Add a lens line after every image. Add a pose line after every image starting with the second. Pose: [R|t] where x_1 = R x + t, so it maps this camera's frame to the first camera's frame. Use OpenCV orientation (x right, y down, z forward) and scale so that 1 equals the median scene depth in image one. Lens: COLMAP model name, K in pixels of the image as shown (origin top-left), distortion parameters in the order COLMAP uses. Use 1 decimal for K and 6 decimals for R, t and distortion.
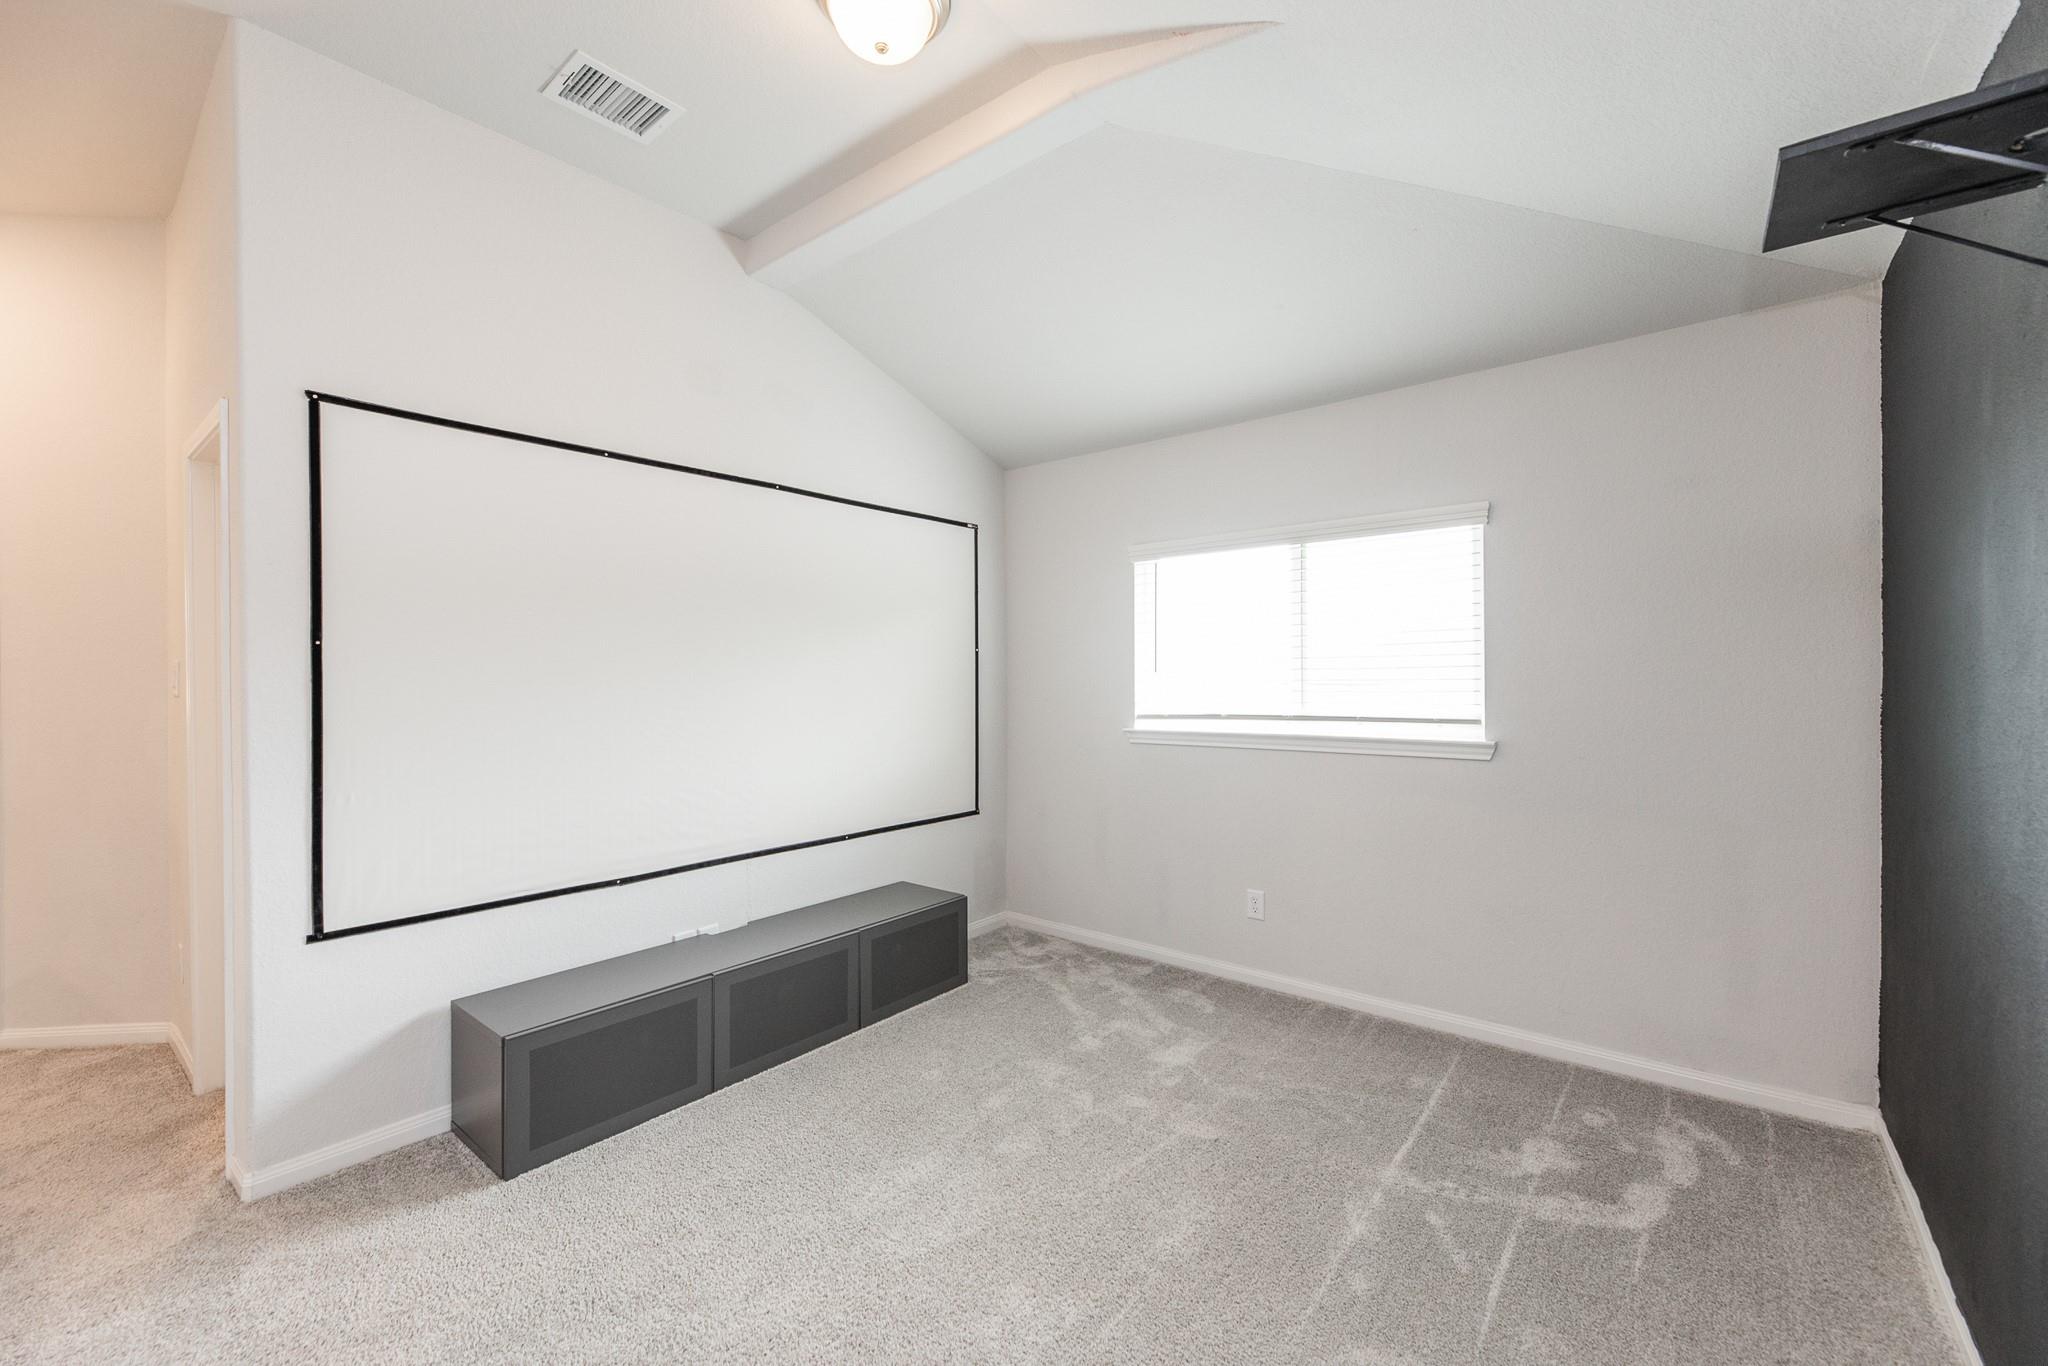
lens RADIAL K [[828.5, 0, 1037.6], [0, 828.5, 683.3], [0, 0, 1]] dist [-0.001765, -0.000802]
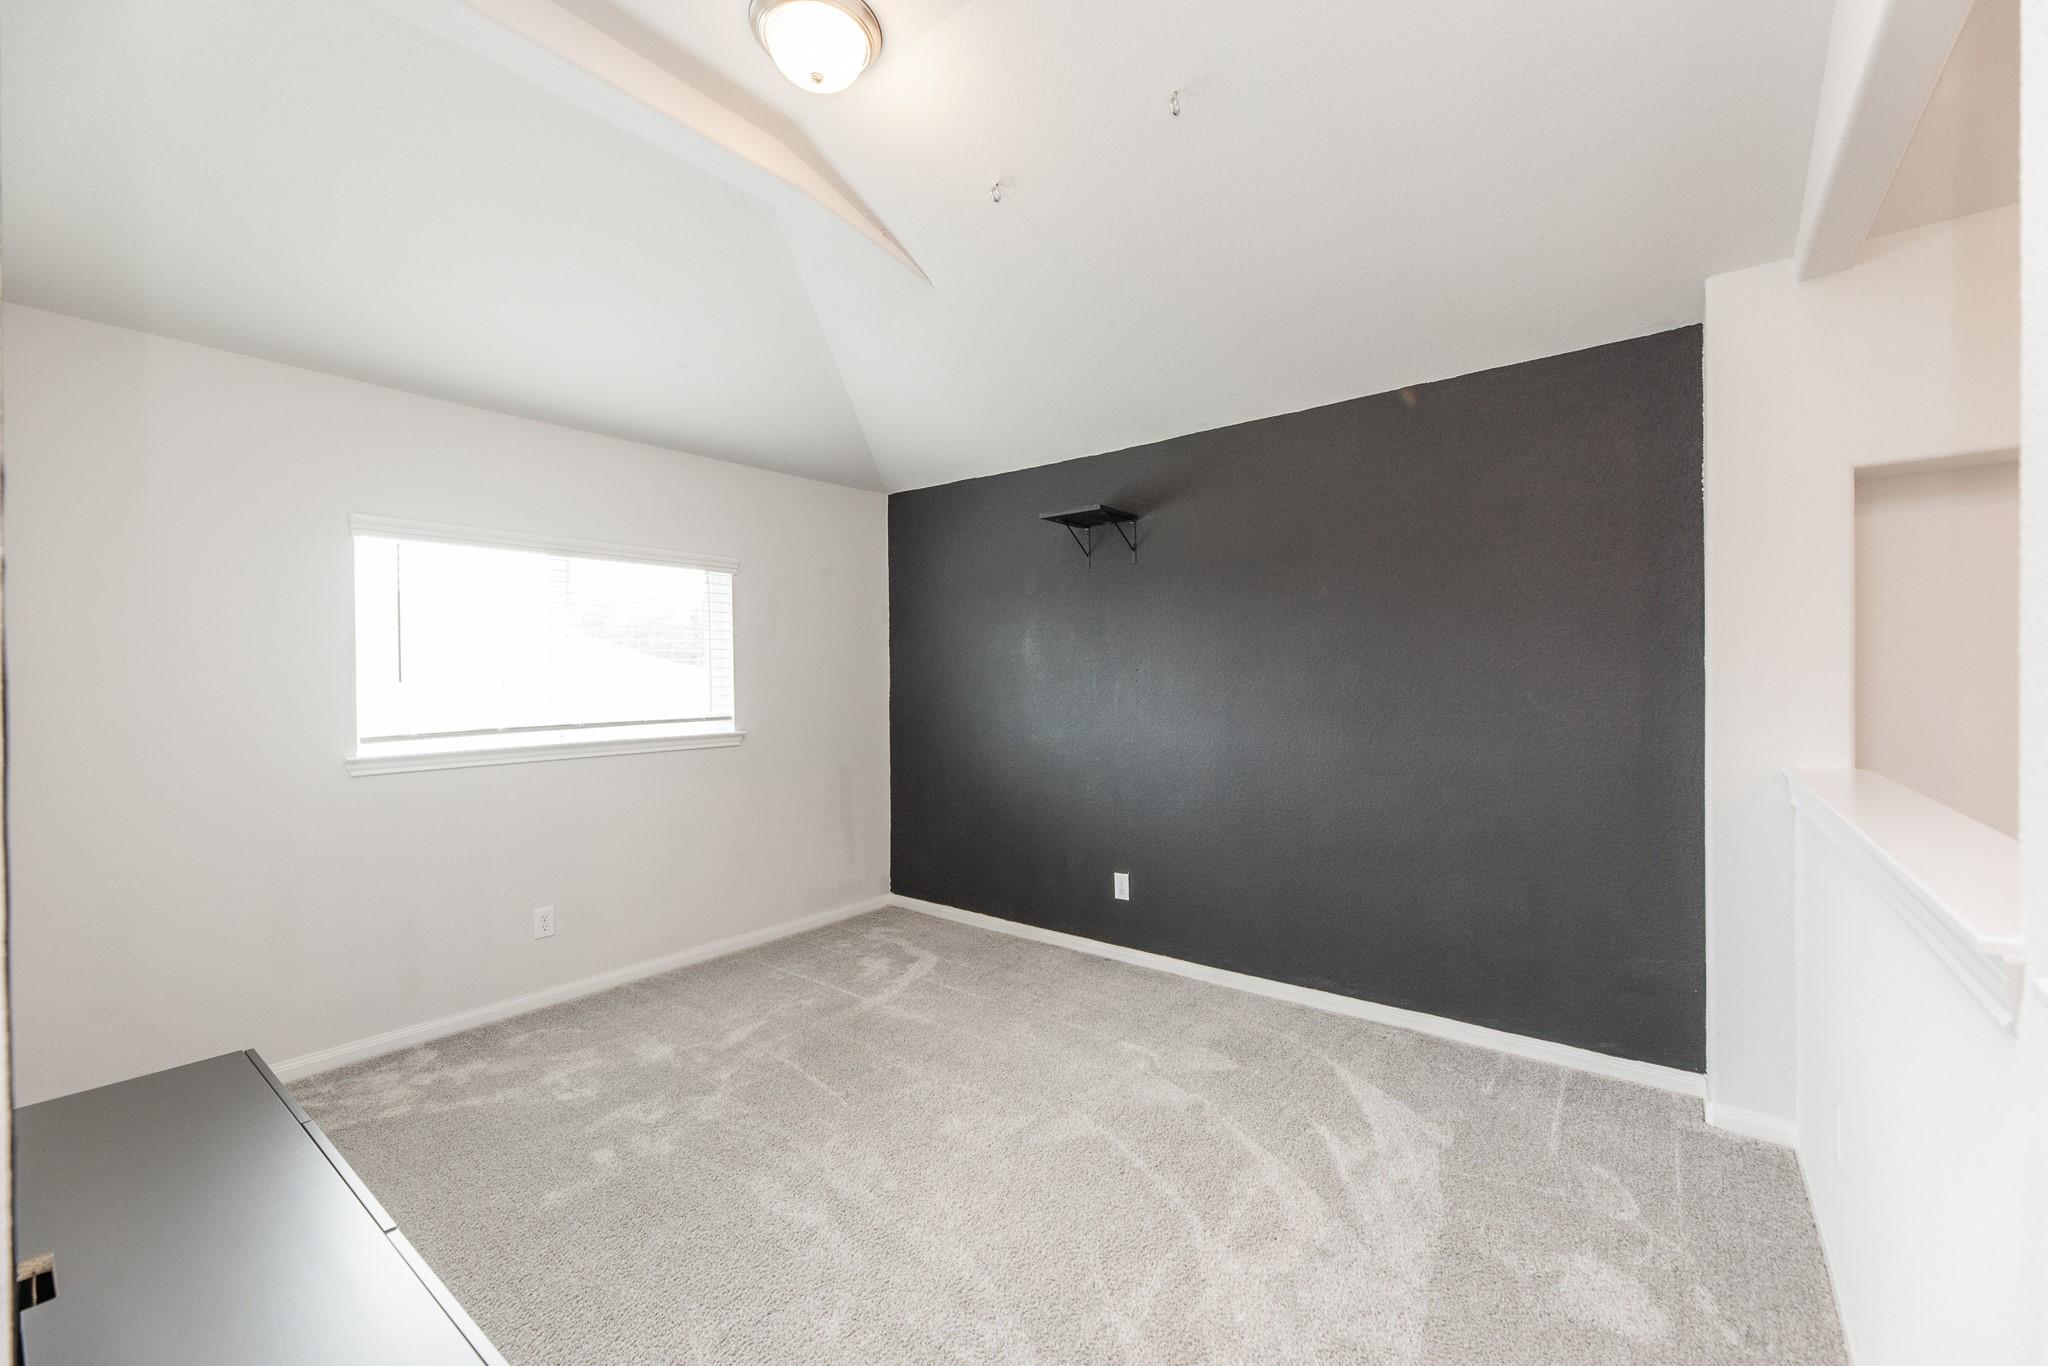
lens RADIAL K [[828.5, 0, 1037.1], [0, 828.5, 680.0], [0, 0, 1]] dist [-0.001765, -0.000802]
pose [[-0.013428, 0.008565, 0.999873, -0.808693], [0.023251, 0.999696, -0.008251, 0.006890], [-0.999639, 0.023137, -0.013623, 0.491964]]
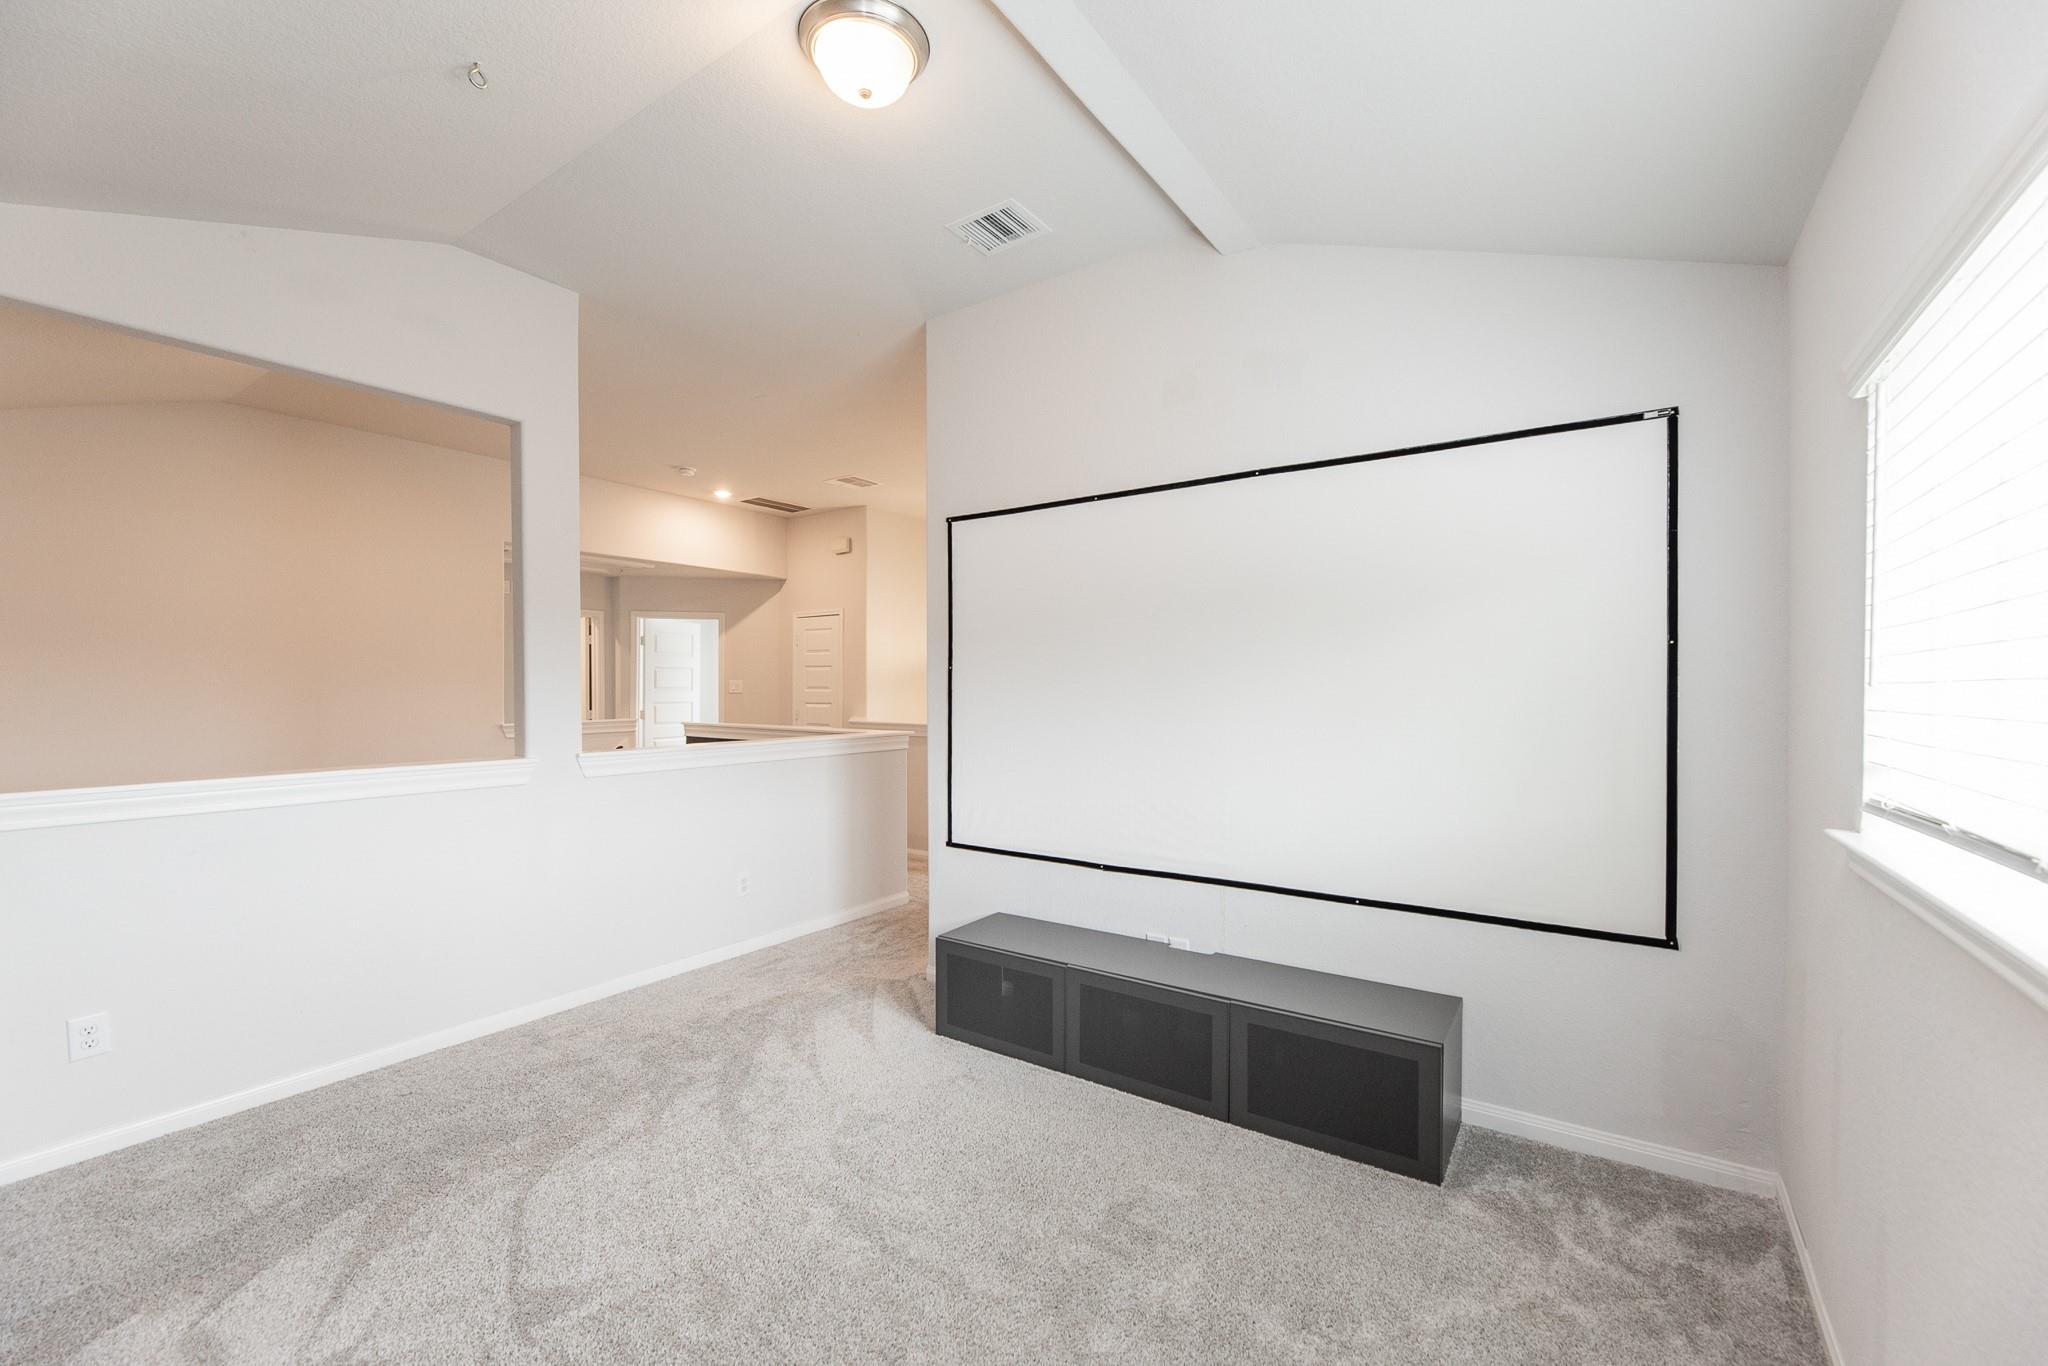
lens RADIAL K [[828.5, 0, 1034.0], [0, 828.5, 696.9], [0, 0, 1]] dist [-0.001765, -0.000802]
pose [[0.077652, 0.011335, -0.996916, 0.577696], [-0.011954, 0.999874, 0.010437, -0.007015], [0.996909, 0.011107, 0.077777, 0.742885]]
